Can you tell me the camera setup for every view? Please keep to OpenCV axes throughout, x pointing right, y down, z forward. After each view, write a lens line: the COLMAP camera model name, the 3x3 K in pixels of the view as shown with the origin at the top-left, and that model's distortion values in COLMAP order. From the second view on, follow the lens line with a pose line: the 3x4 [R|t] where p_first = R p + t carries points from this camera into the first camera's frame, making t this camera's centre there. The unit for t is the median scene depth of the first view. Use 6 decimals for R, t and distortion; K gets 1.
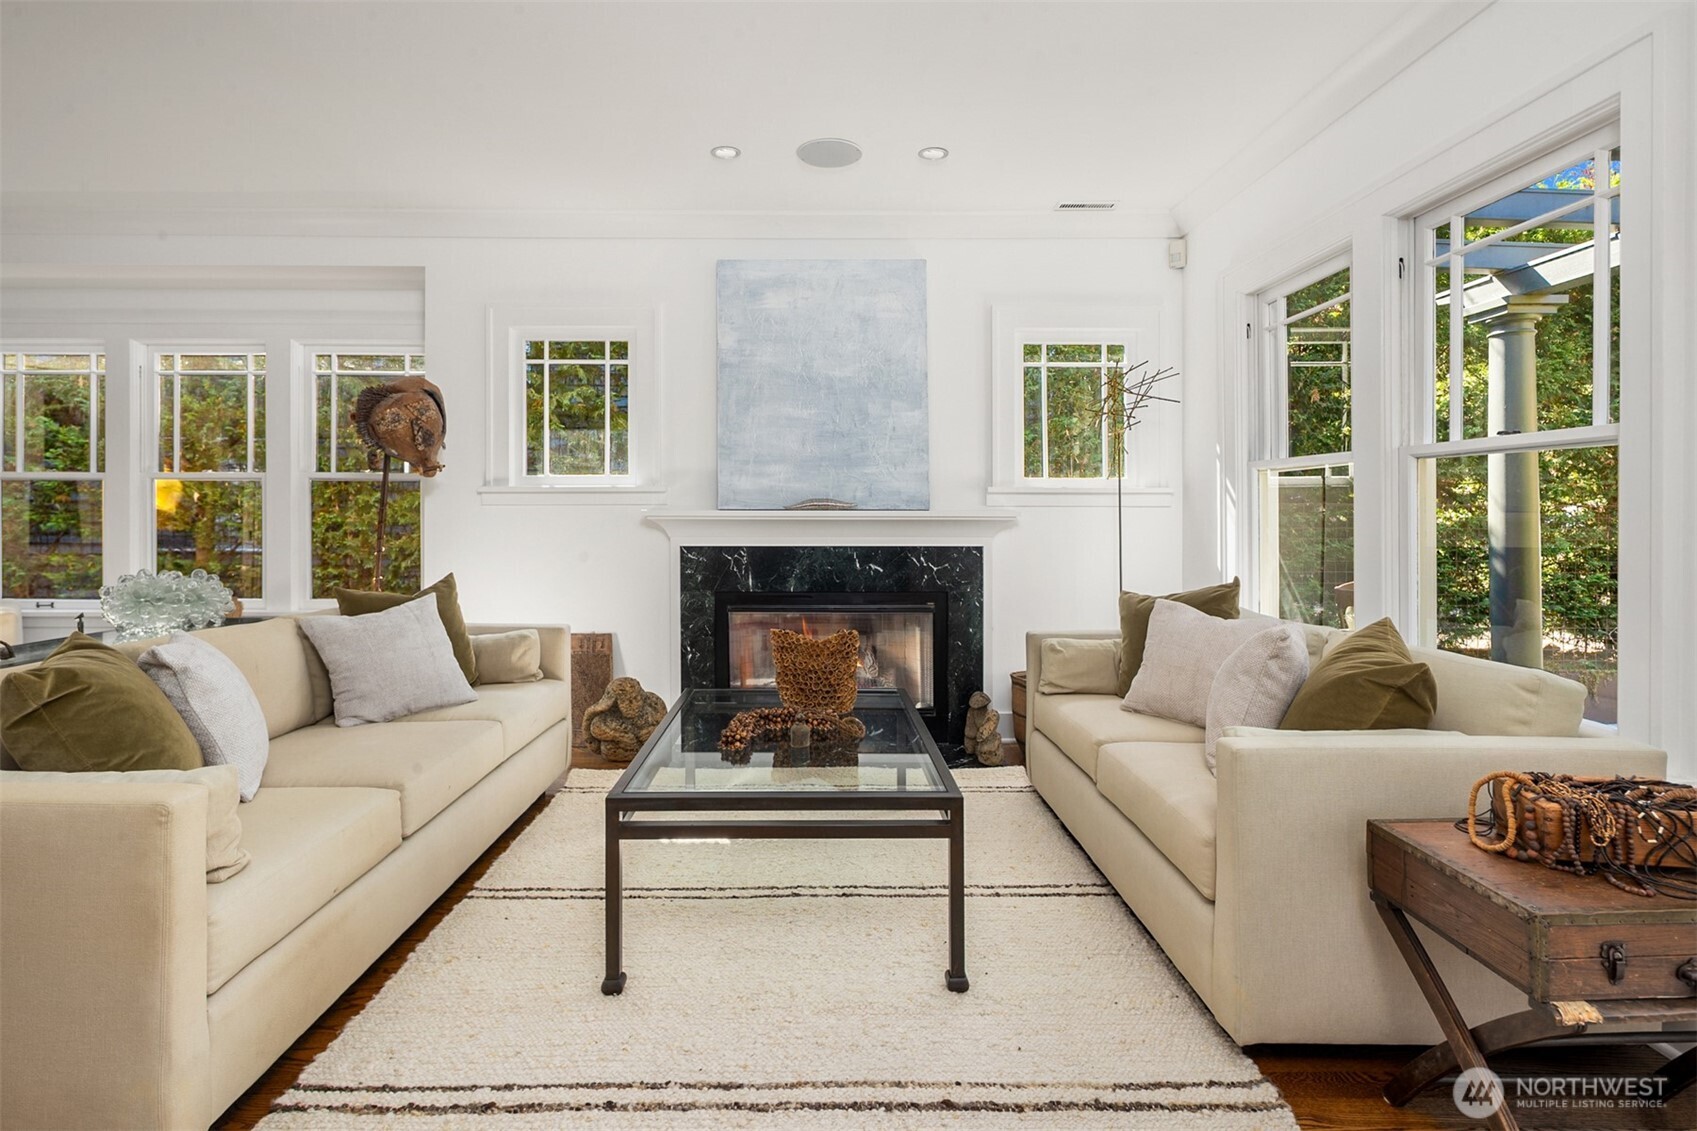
lens RADIAL K [[832.9, 0, 840.9], [0, 832.9, 509.5], [0, 0, 1]] dist [0.001567, -0.000508]
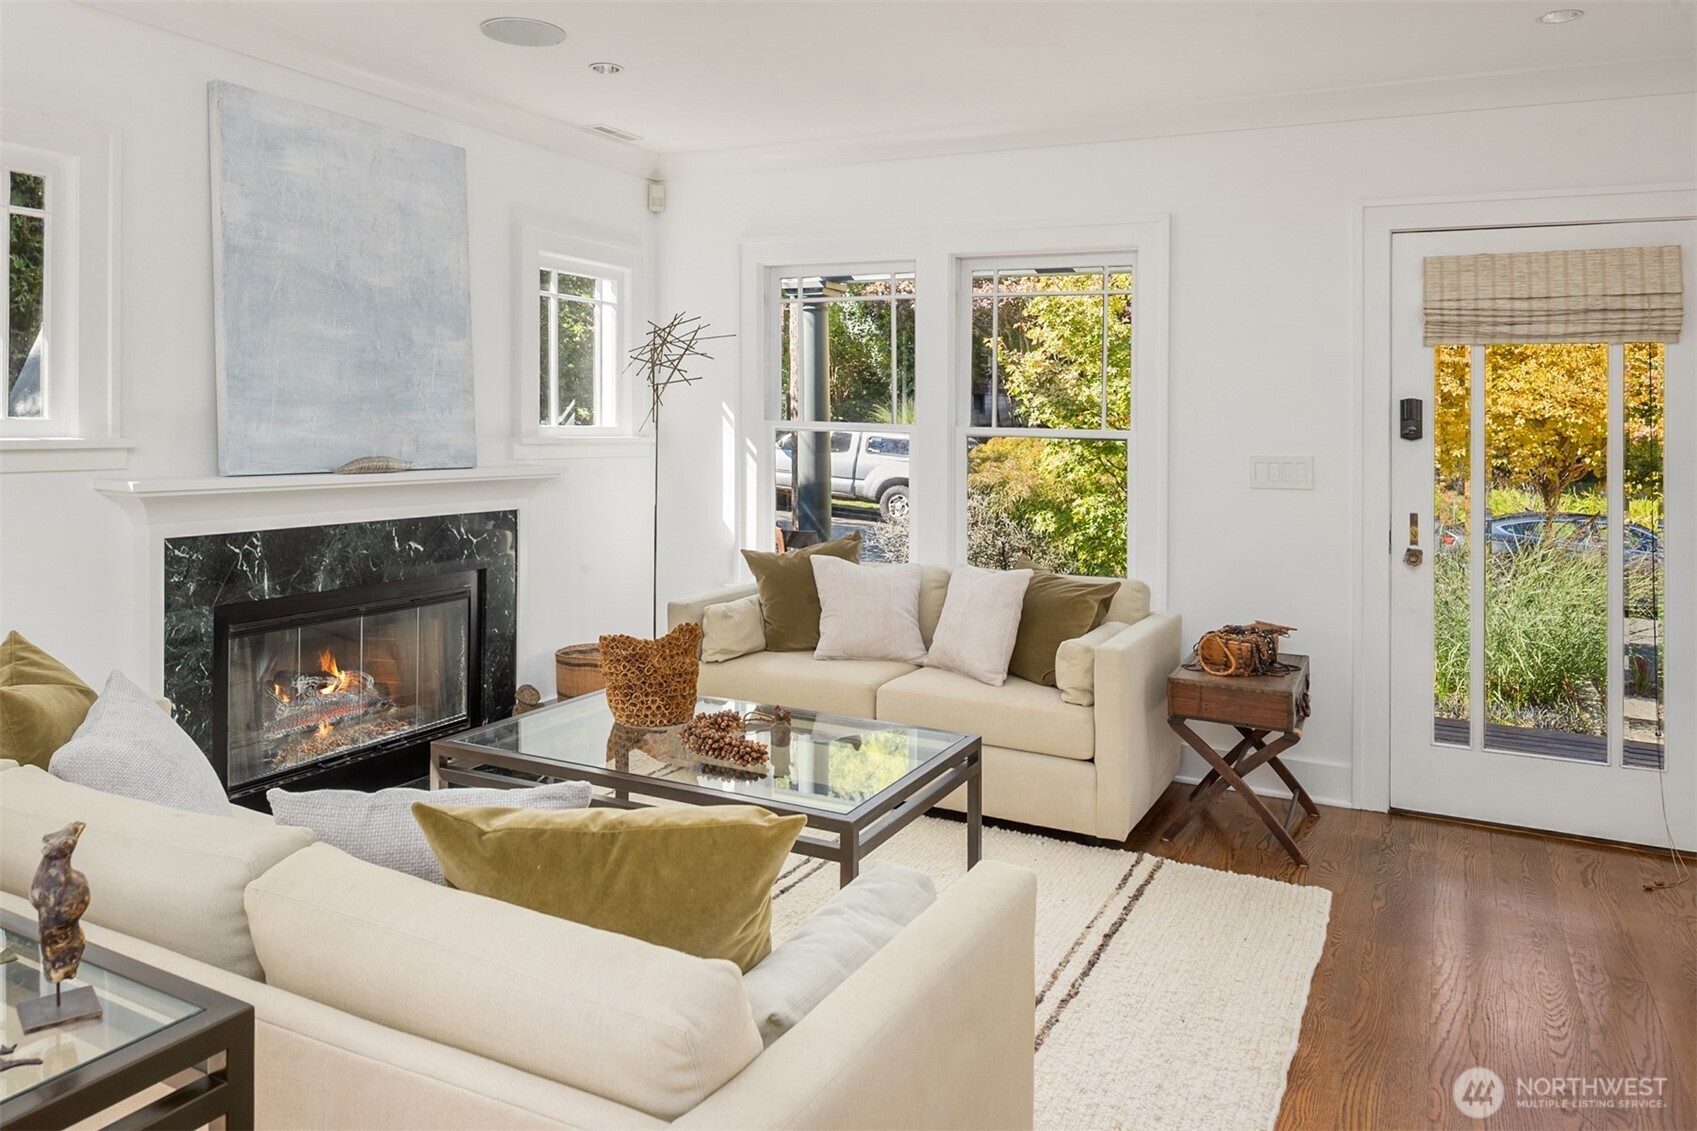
lens RADIAL K [[1115.7, 0, 783.5], [0, 1115.7, 429.7], [0, 0, 1]] dist [0.006588, 0.000072]
pose [[0.533060, 0.002346, 0.846074, -0.637067], [-0.003200, 0.999995, -0.000756, -0.035516], [-0.846072, -0.002304, 0.533064, 0.186840]]
